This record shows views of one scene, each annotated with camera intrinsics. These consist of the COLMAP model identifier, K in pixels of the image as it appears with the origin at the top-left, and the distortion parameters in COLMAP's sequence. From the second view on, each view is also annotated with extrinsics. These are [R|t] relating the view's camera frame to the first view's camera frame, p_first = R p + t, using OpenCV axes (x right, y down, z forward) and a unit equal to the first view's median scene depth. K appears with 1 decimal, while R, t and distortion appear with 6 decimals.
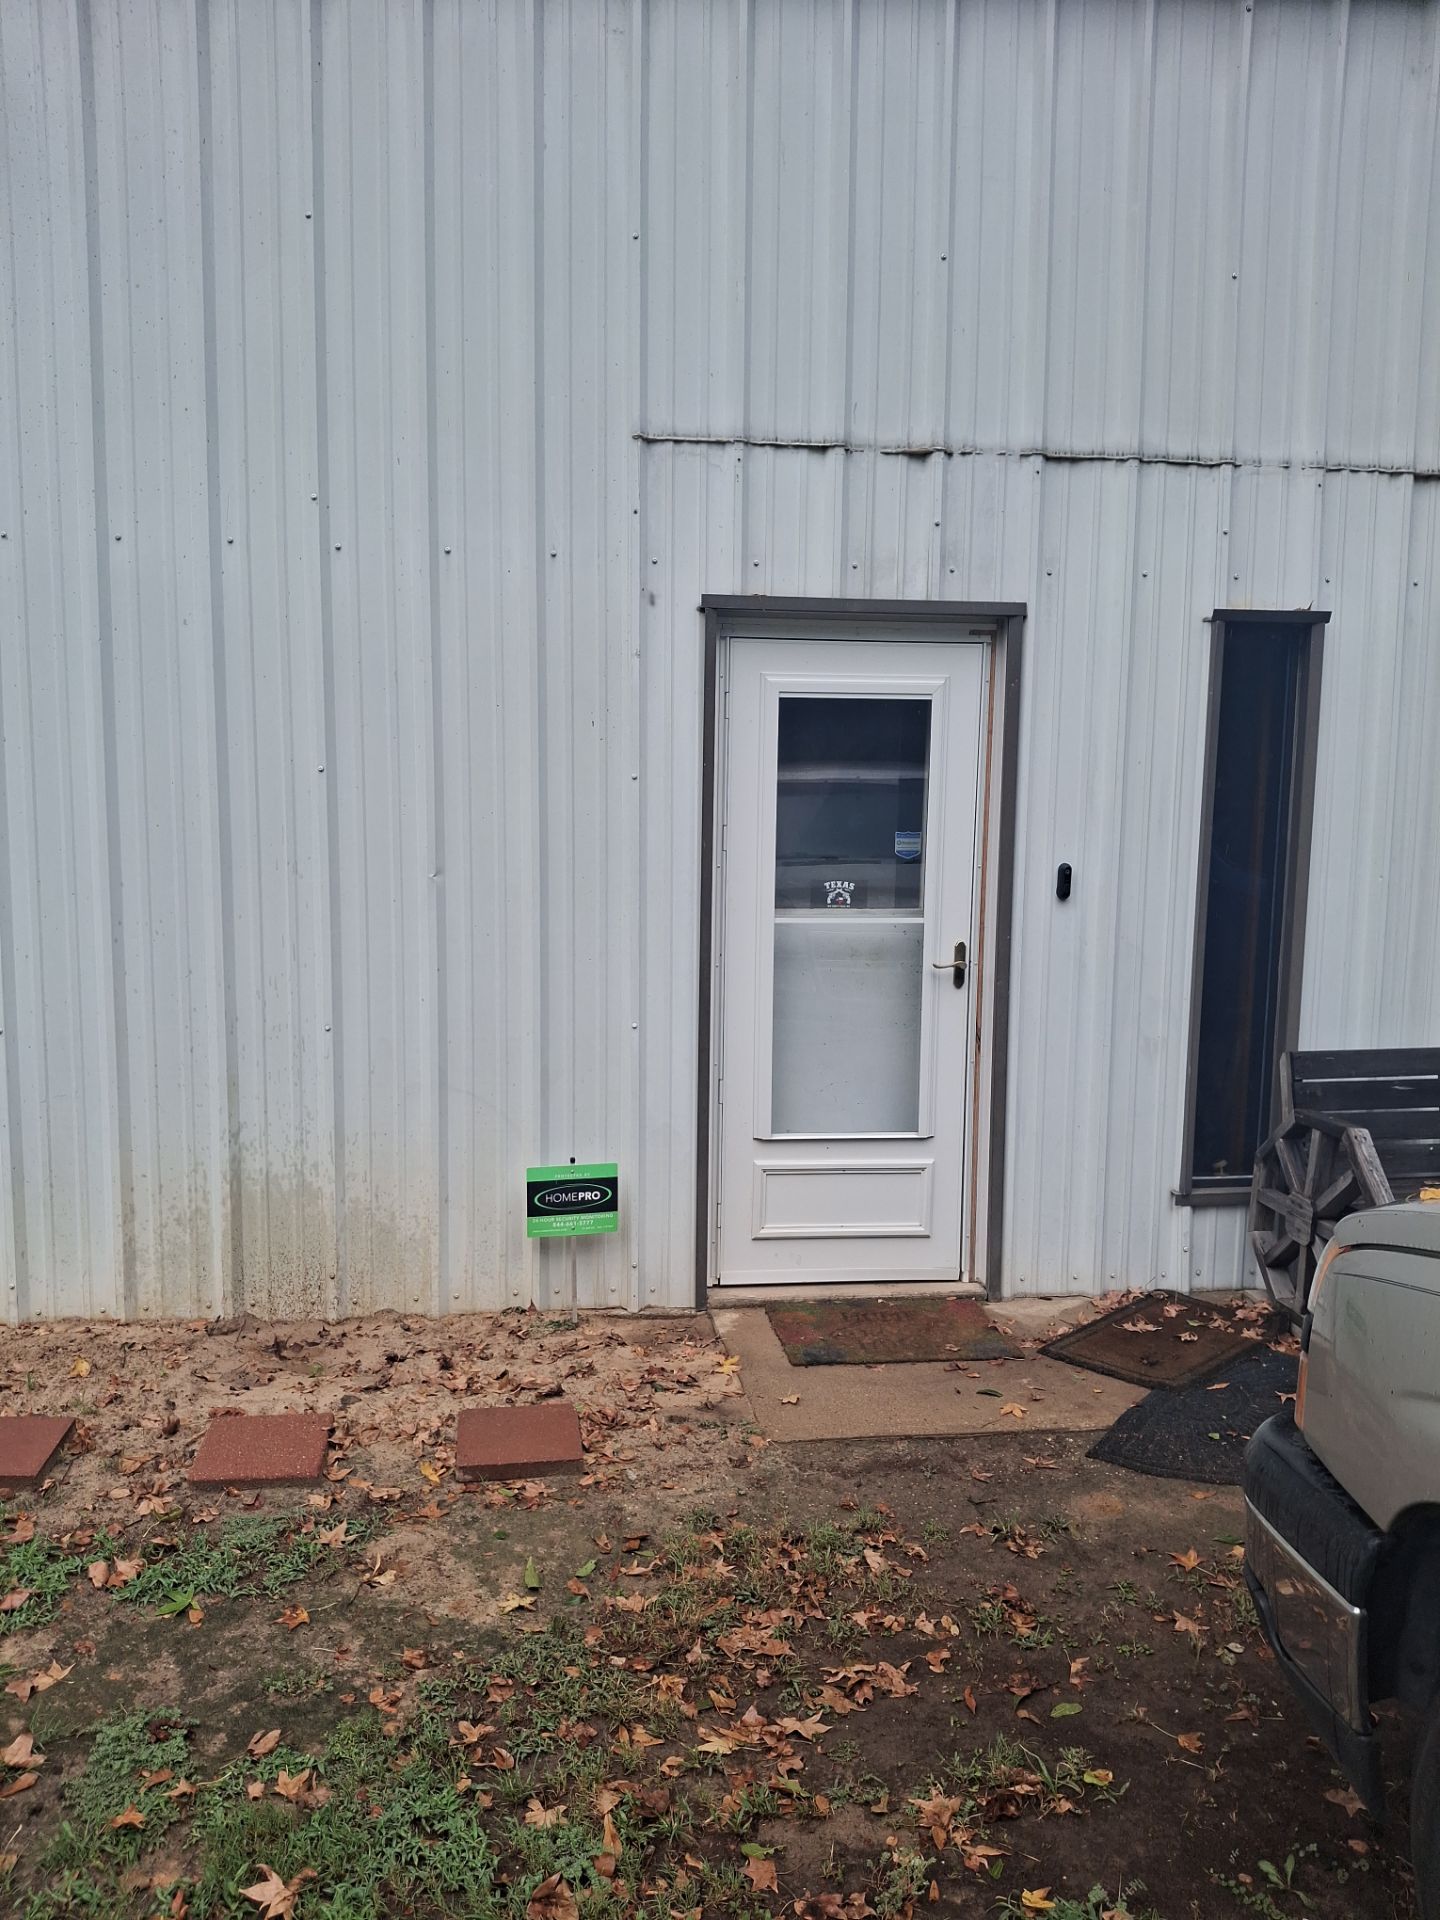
lens RADIAL K [[1425.9, 0, 698.1], [0, 1425.9, 949.1], [0, 0, 1]] dist [0.079741, -0.154680]
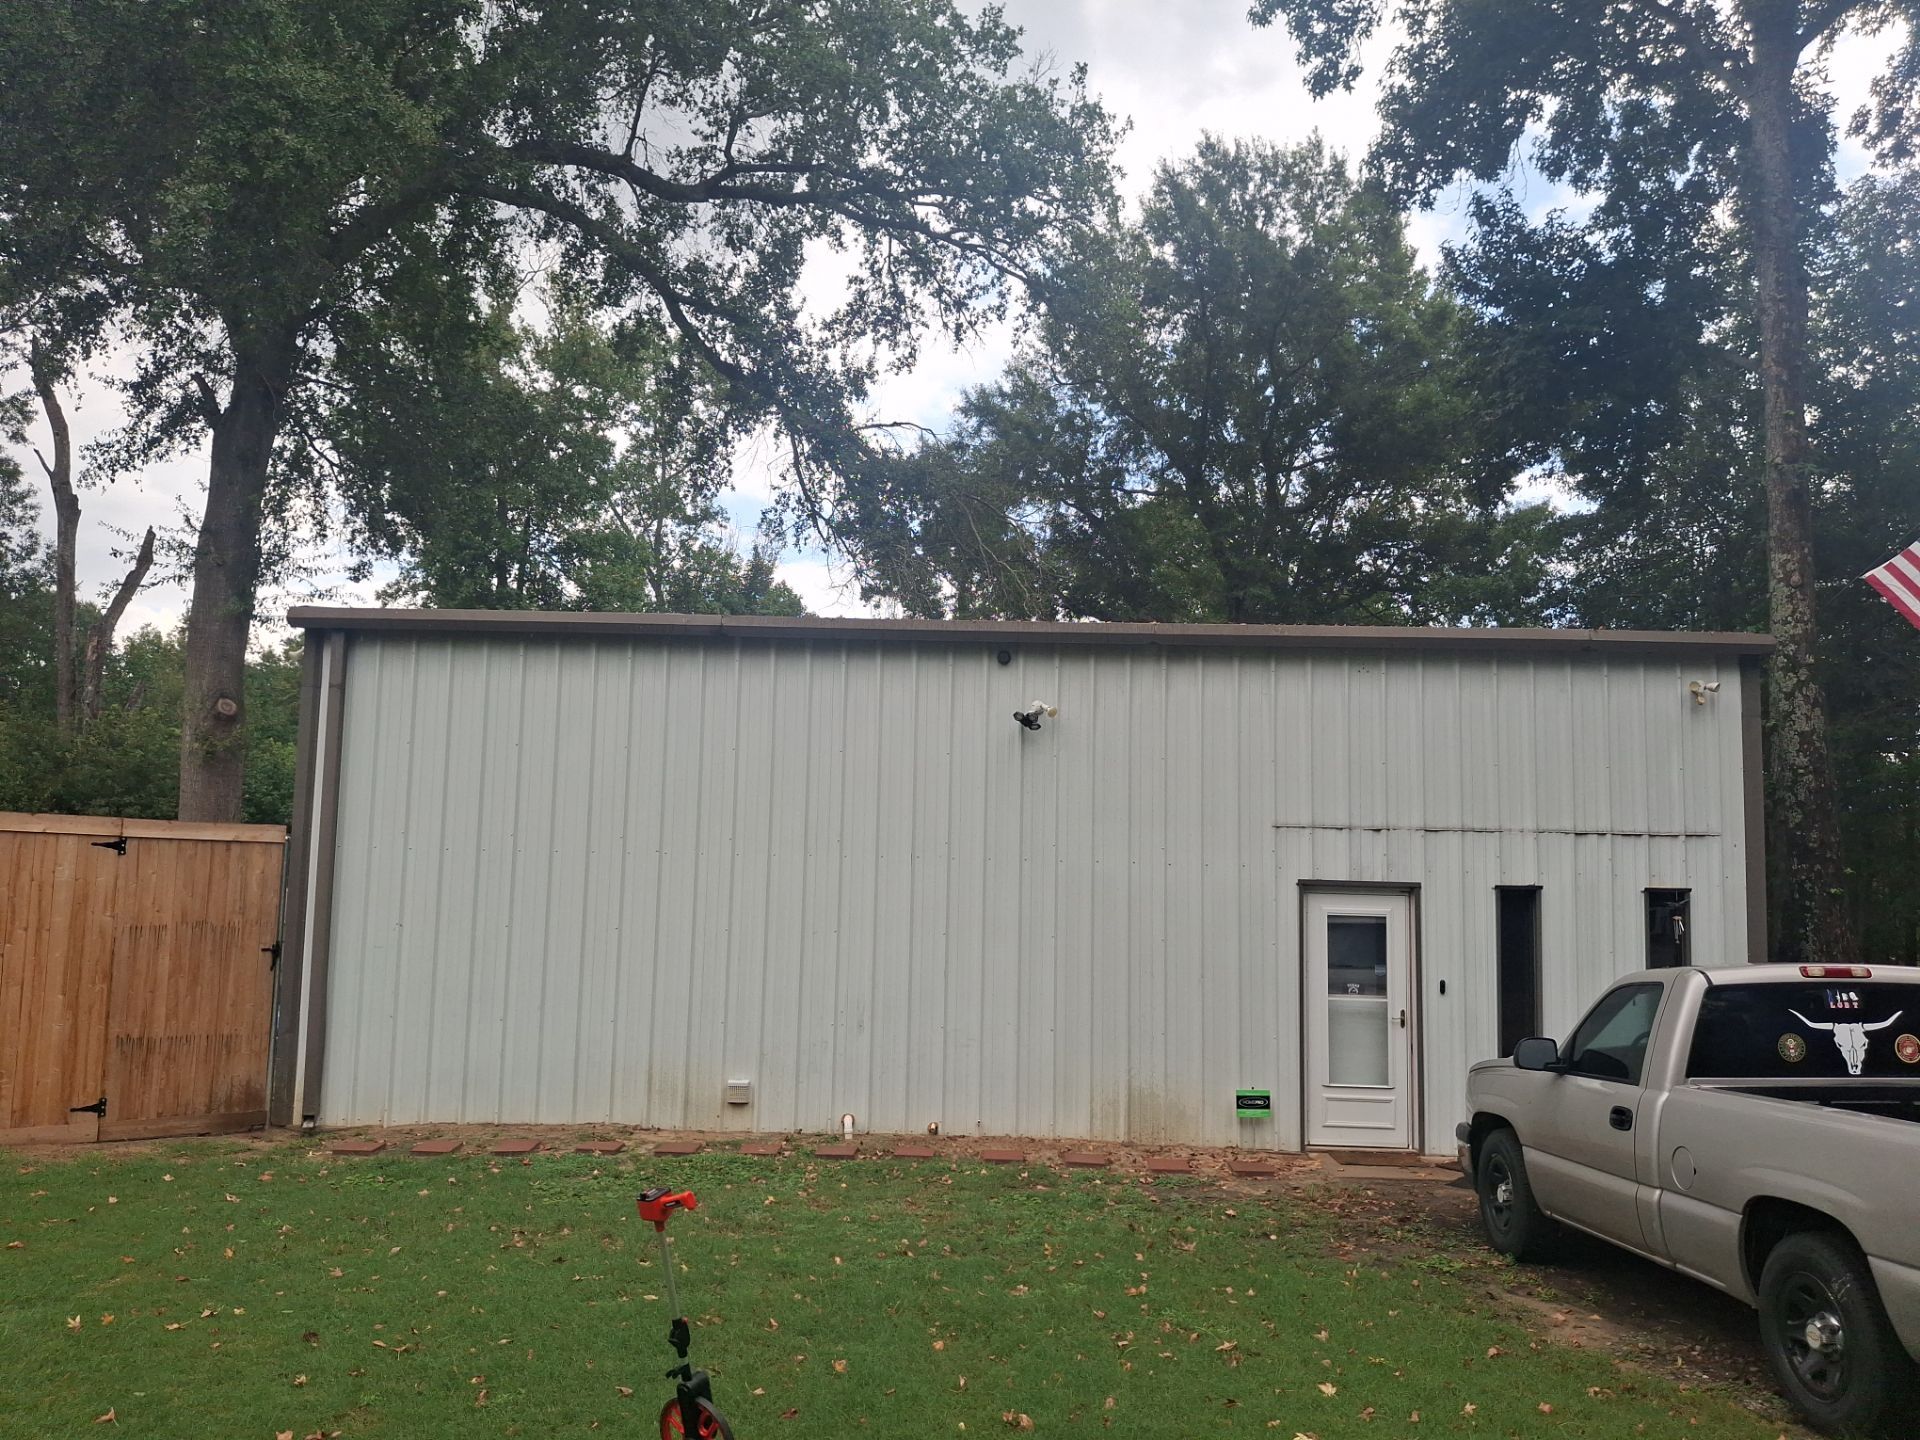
lens RADIAL K [[1425.9, 0, 960.8], [0, 1425.9, 726.5], [0, 0, 1]] dist [0.079741, -0.154680]
pose [[0.983252, -0.010421, -0.181952, -0.129363], [-0.030614, 0.974734, -0.221261, 0.099613], [0.179661, 0.223126, 0.958090, -1.820593]]
